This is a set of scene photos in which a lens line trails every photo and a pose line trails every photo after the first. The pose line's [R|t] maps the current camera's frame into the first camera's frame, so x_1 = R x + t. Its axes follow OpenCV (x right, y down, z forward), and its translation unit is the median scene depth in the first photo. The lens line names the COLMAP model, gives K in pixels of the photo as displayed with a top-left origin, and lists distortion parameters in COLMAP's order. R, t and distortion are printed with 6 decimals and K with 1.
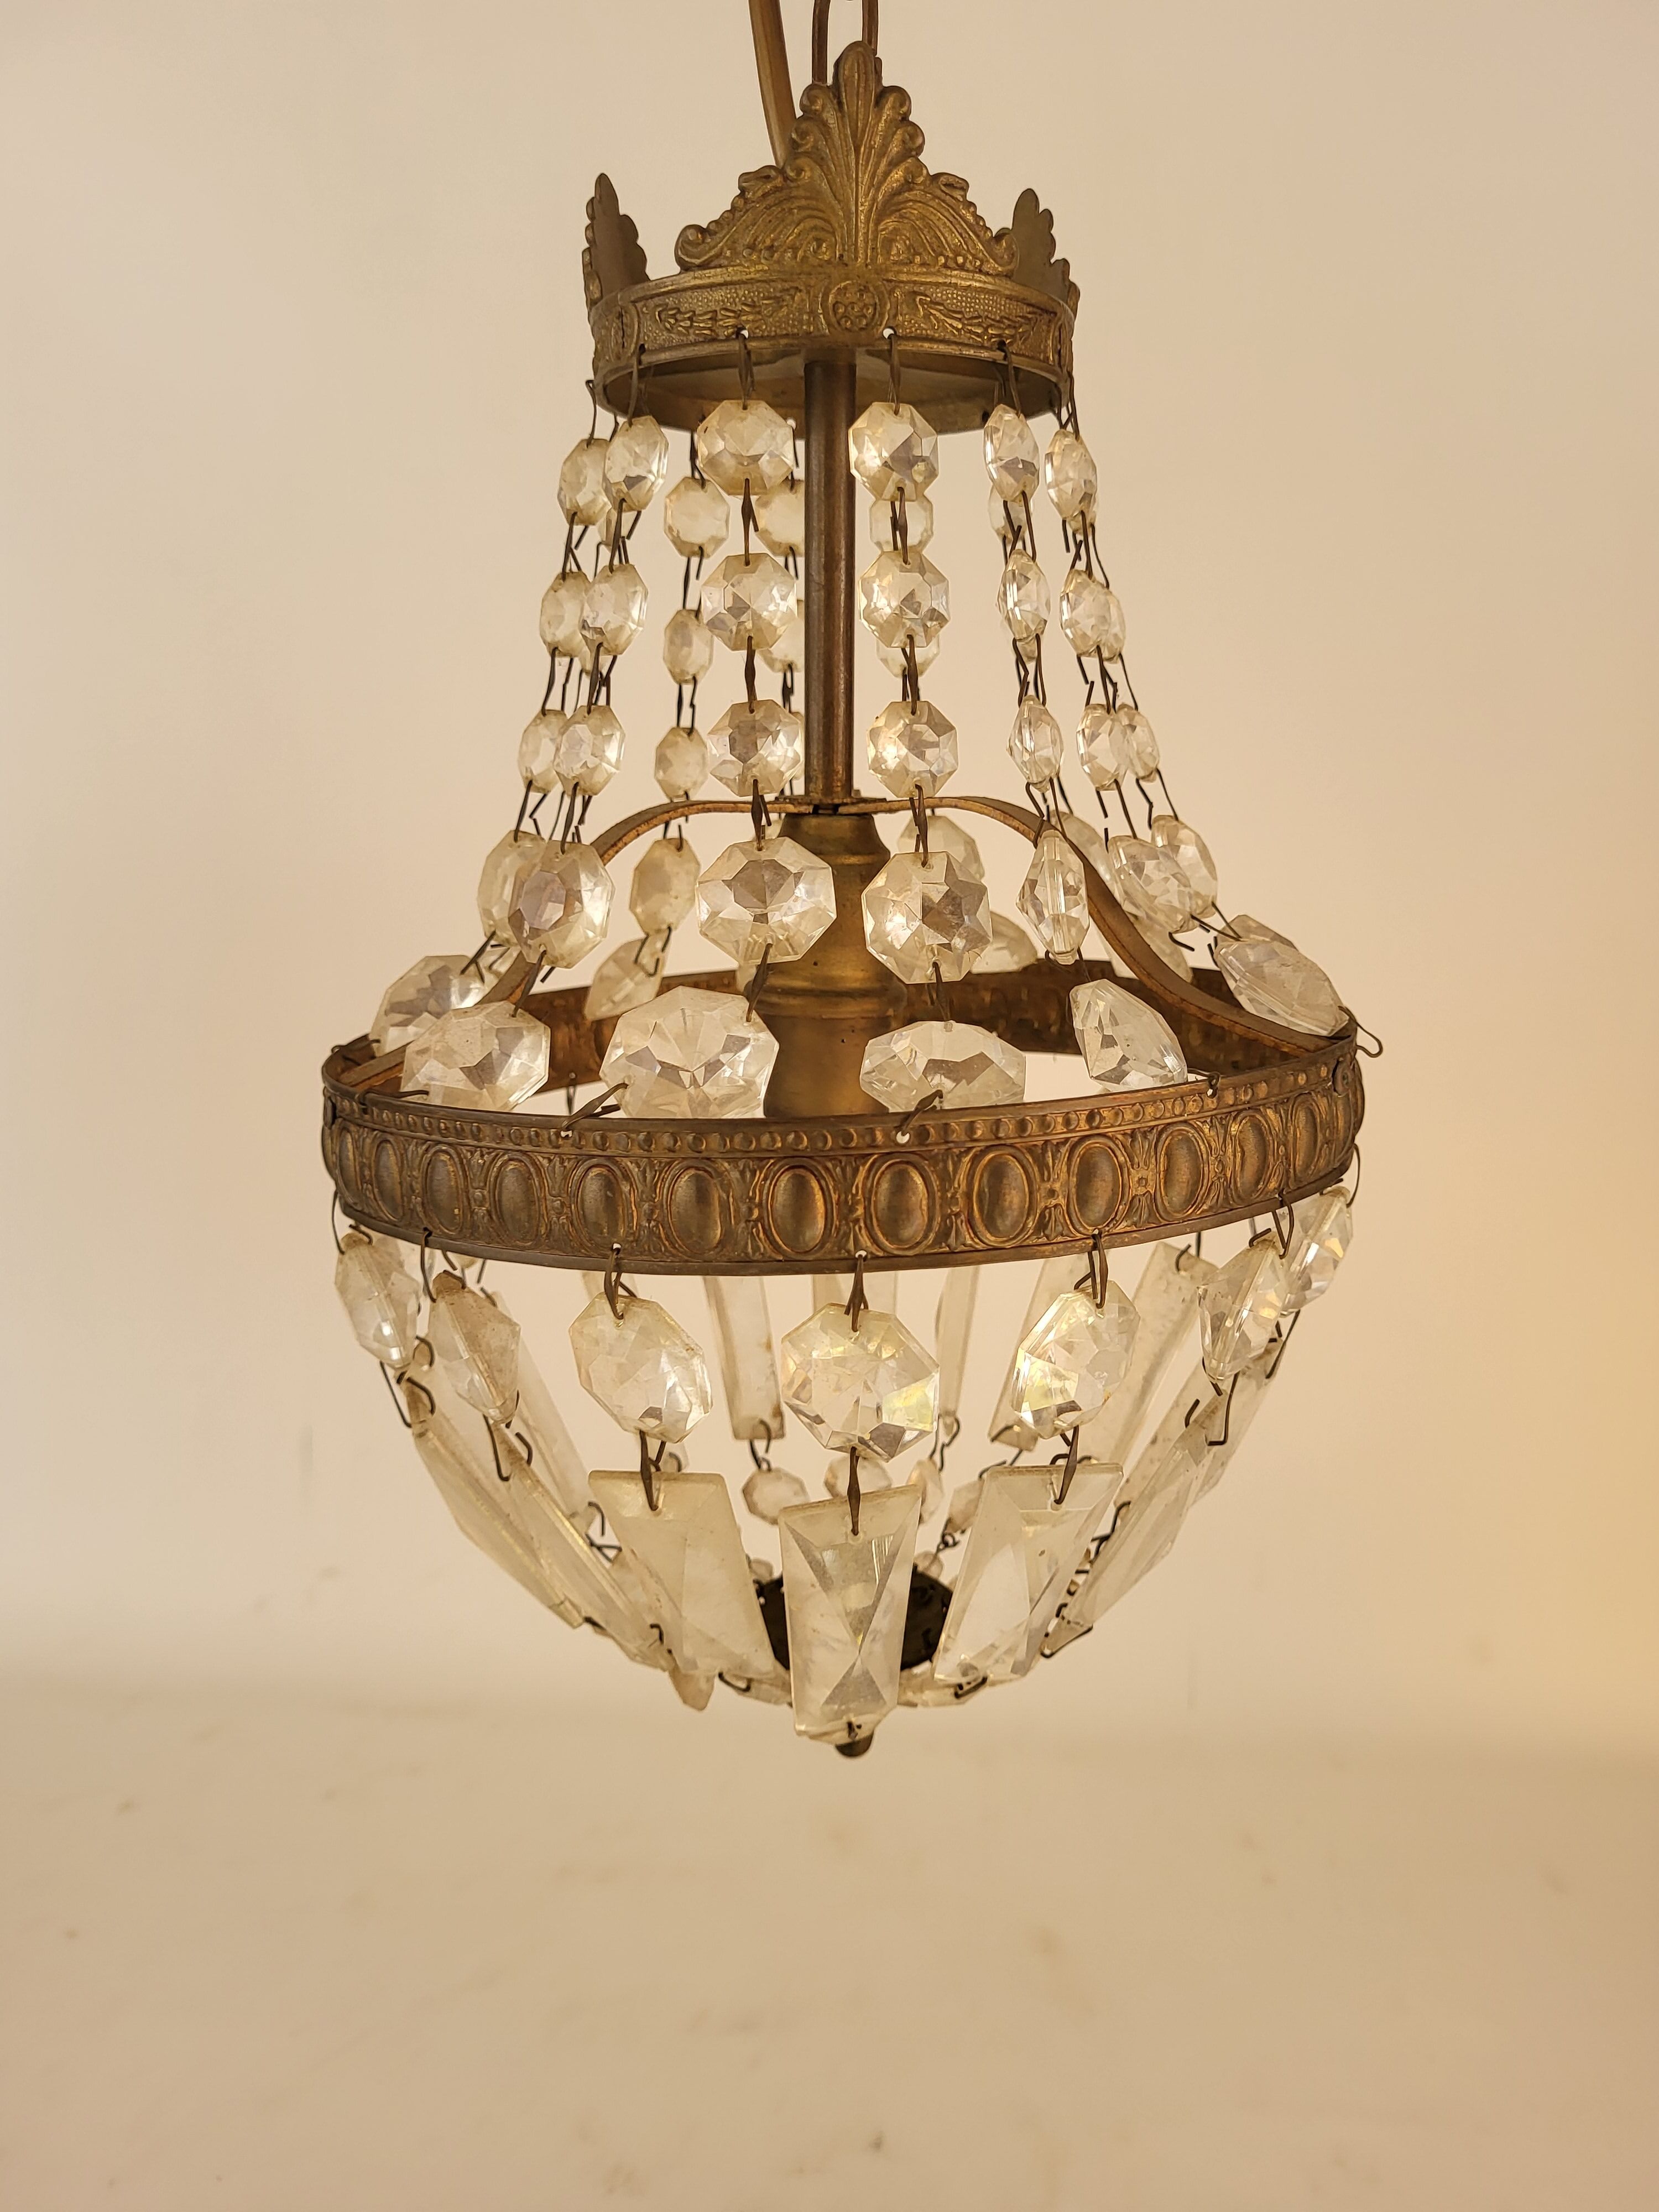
lens RADIAL K [[1980.6, 0, 837.6], [0, 1980.6, 1105.2], [0, 0, 1]] dist [0.096366, -0.001147]
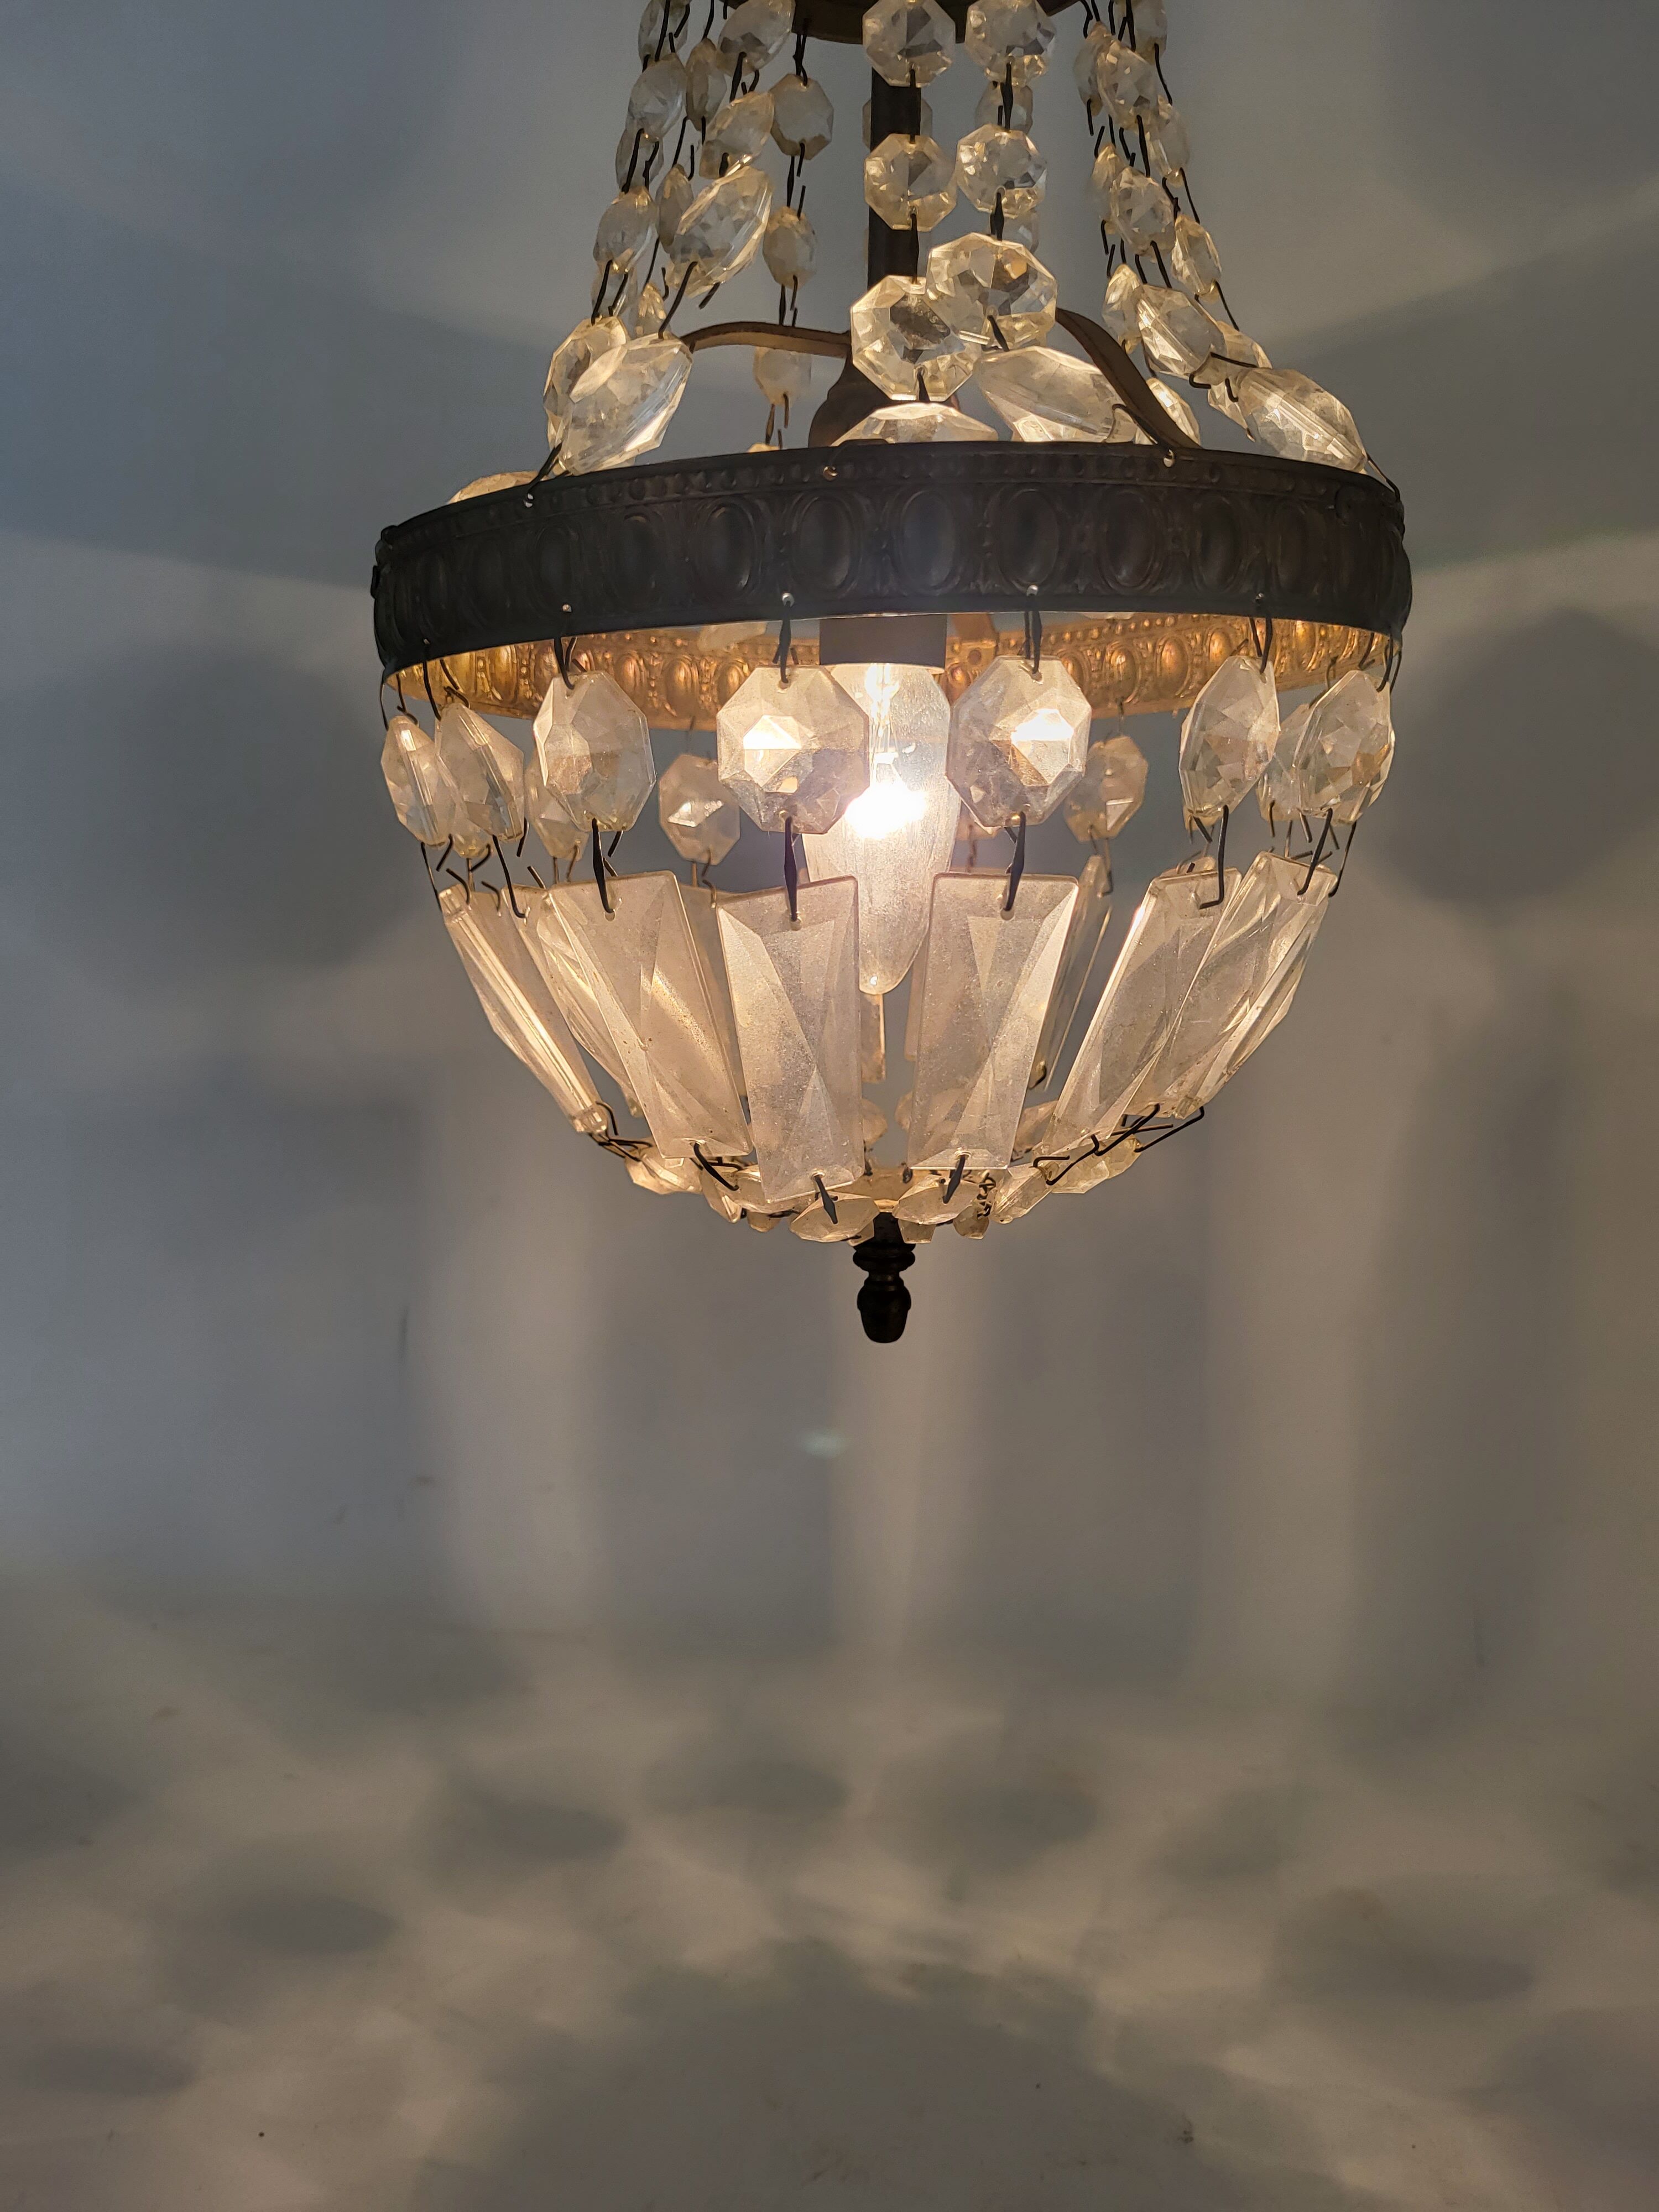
lens RADIAL K [[1980.6, 0, 795.8], [0, 1980.6, 1023.1], [0, 0, 1]] dist [0.096366, -0.001147]
pose [[0.970224, 0.036379, -0.239463, 0.242360], [-0.068576, 0.989462, -0.127525, 0.380257], [0.232300, 0.140149, 0.962494, 0.061507]]
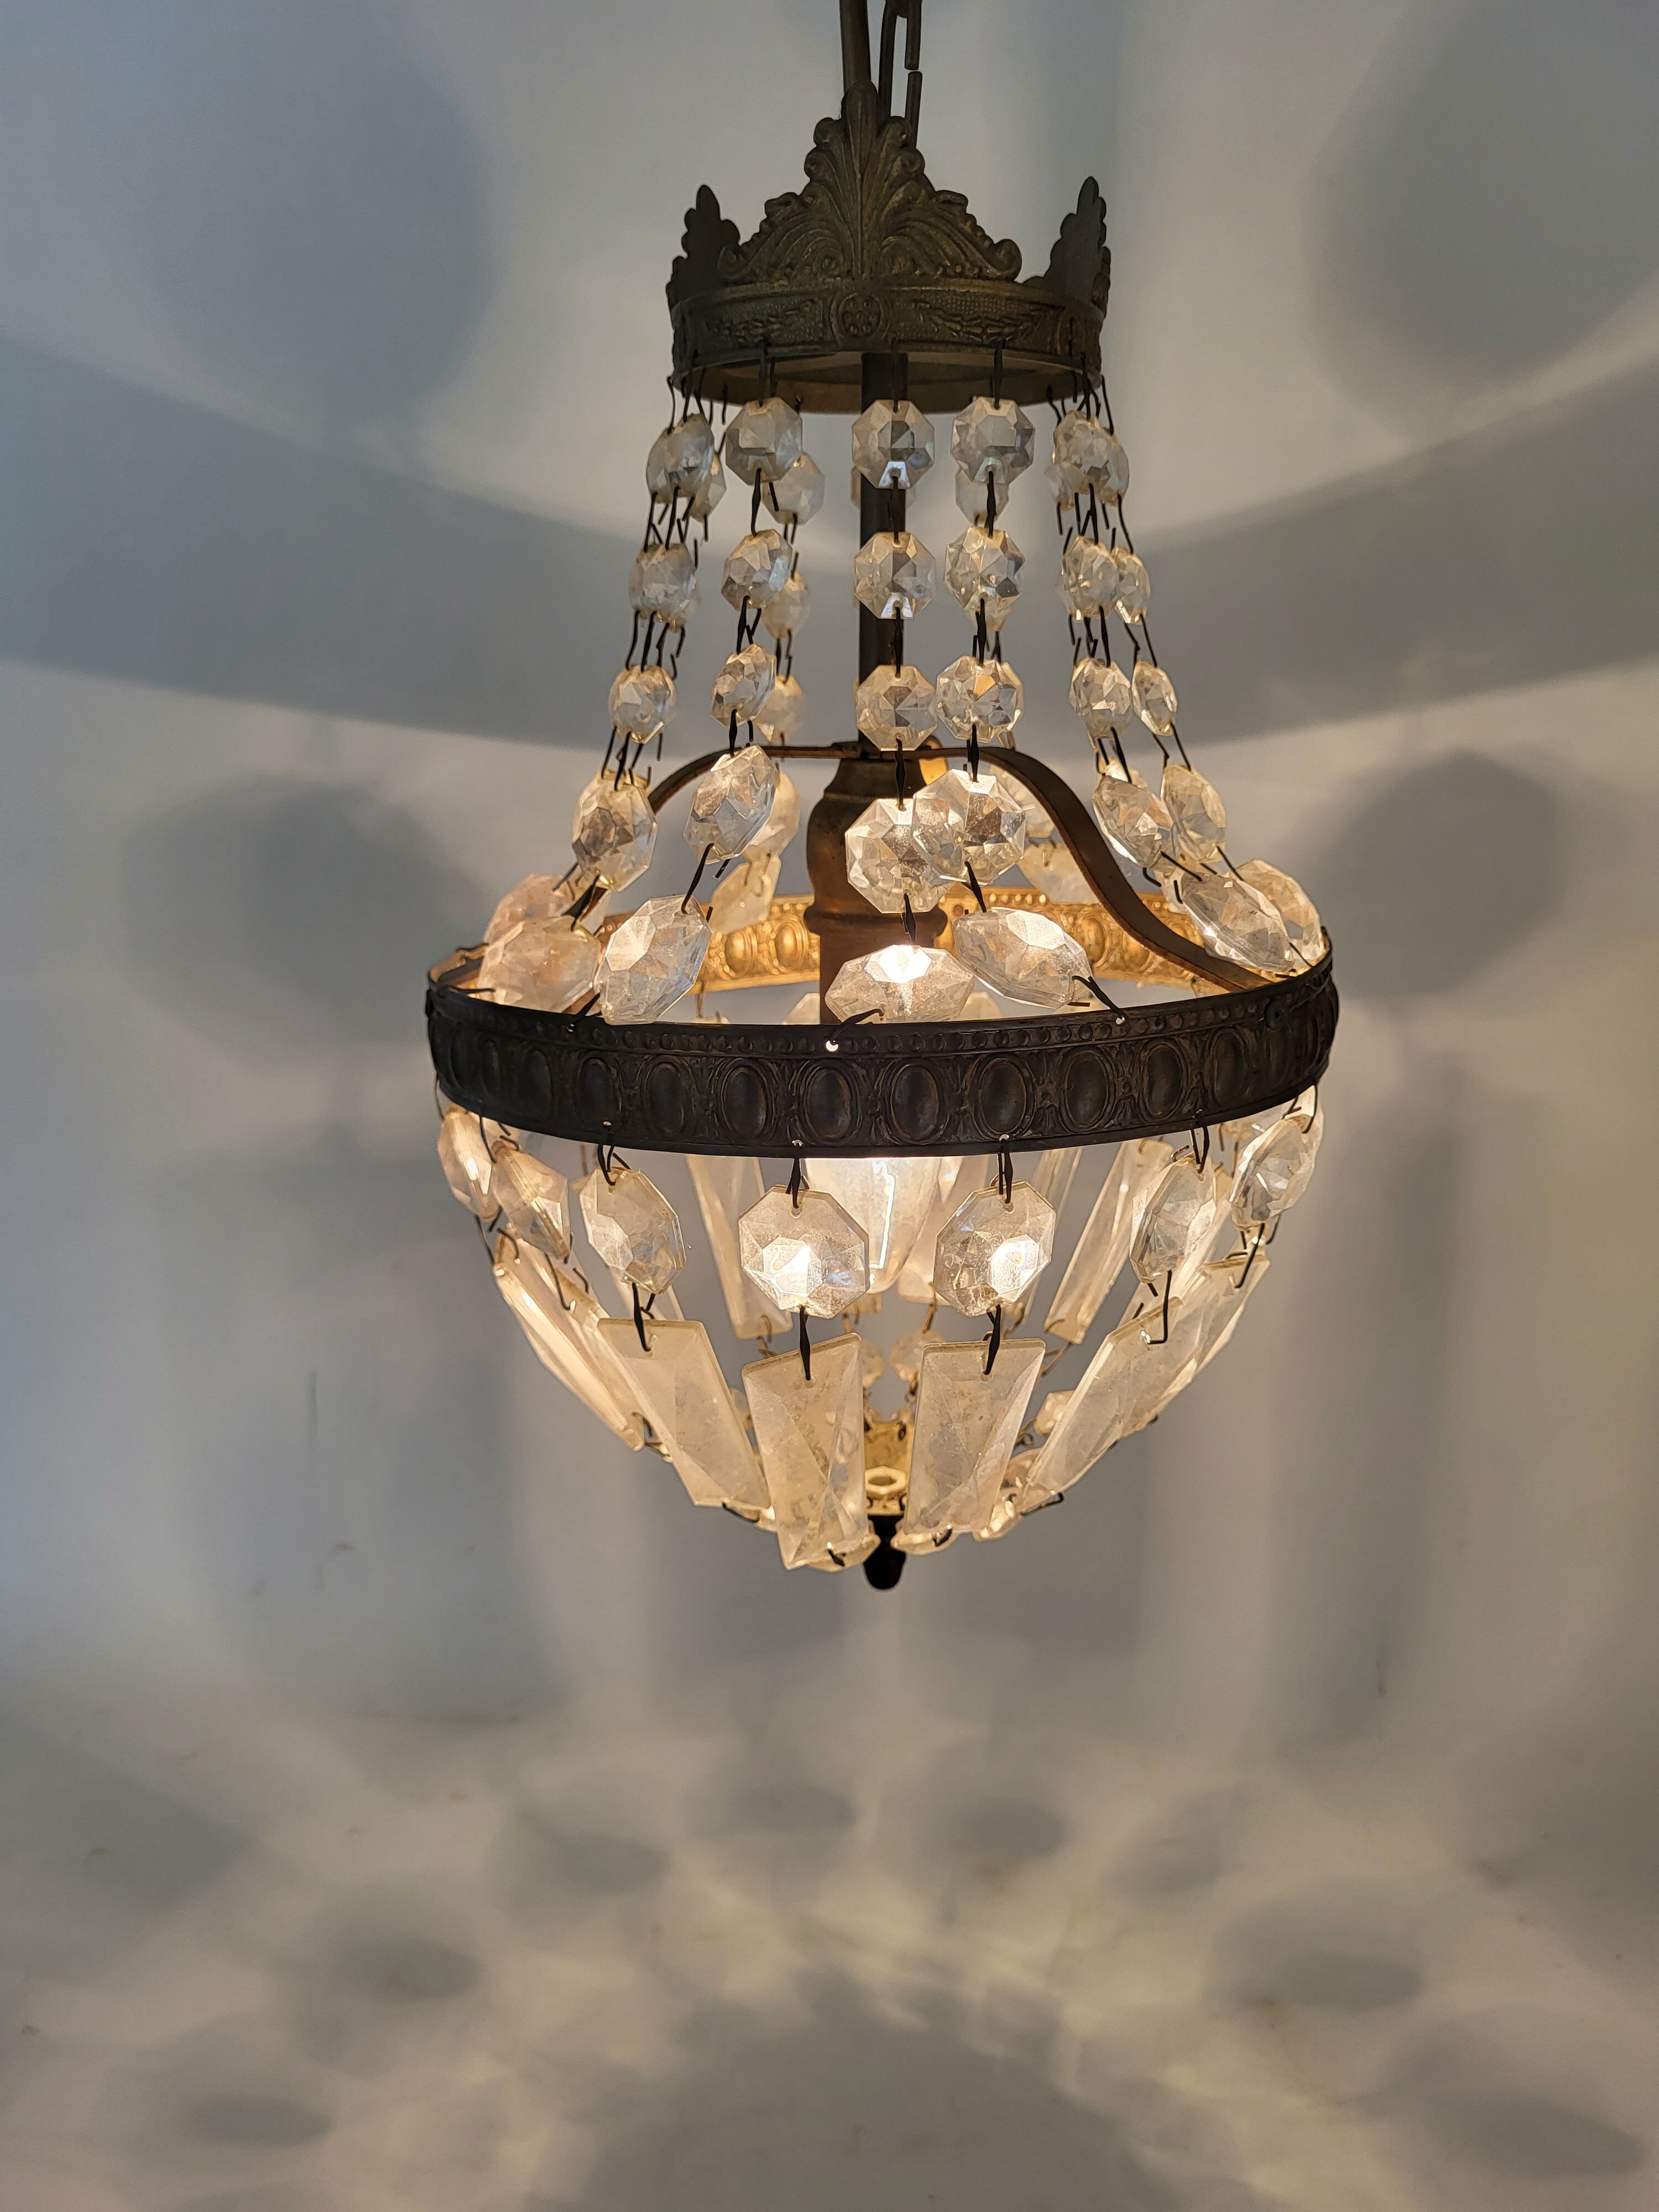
lens RADIAL K [[1980.6, 0, 813.0], [0, 1980.6, 1106.7], [0, 0, 1]] dist [0.096366, -0.001147]
pose [[0.974209, 0.059766, -0.217587, 0.253119], [-0.049294, 0.997364, 0.053248, -0.009224], [0.220195, -0.041149, 0.974587, -0.131085]]
